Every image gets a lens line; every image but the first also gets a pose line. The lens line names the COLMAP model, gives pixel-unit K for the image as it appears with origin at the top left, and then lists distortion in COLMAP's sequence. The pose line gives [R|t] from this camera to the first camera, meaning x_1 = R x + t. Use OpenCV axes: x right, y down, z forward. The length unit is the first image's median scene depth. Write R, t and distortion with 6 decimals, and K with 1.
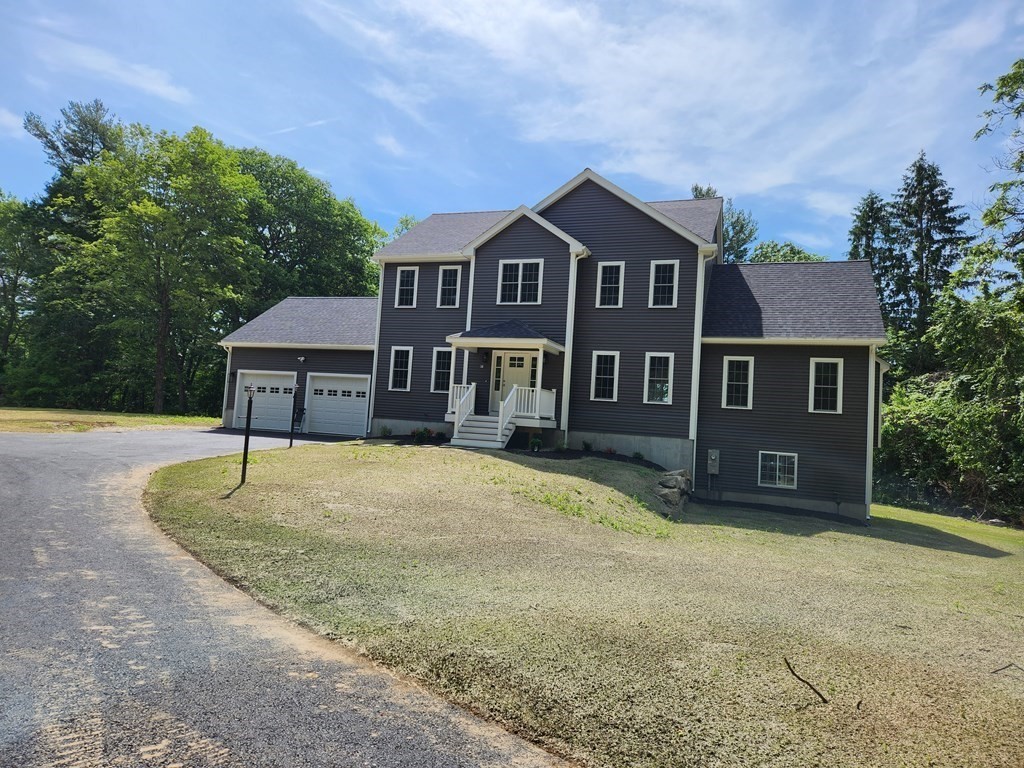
lens RADIAL K [[691.6, 0, 516.0], [0, 691.6, 381.8], [0, 0, 1]] dist [0.062262, -0.052712]
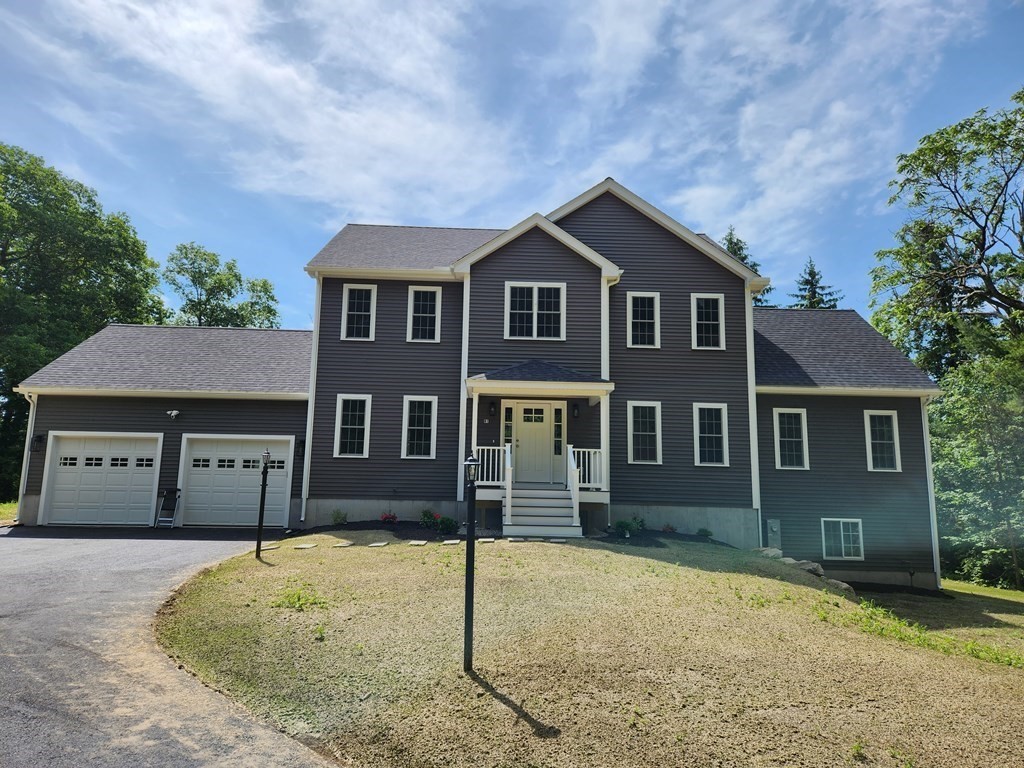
lens RADIAL K [[691.6, 0, 503.1], [0, 691.6, 388.7], [0, 0, 1]] dist [0.062262, -0.052712]
pose [[0.925837, 0.013456, 0.377683, -0.295027], [0.016155, 0.997043, -0.075122, -0.001267], [-0.377577, 0.075652, 0.922883, 0.292437]]
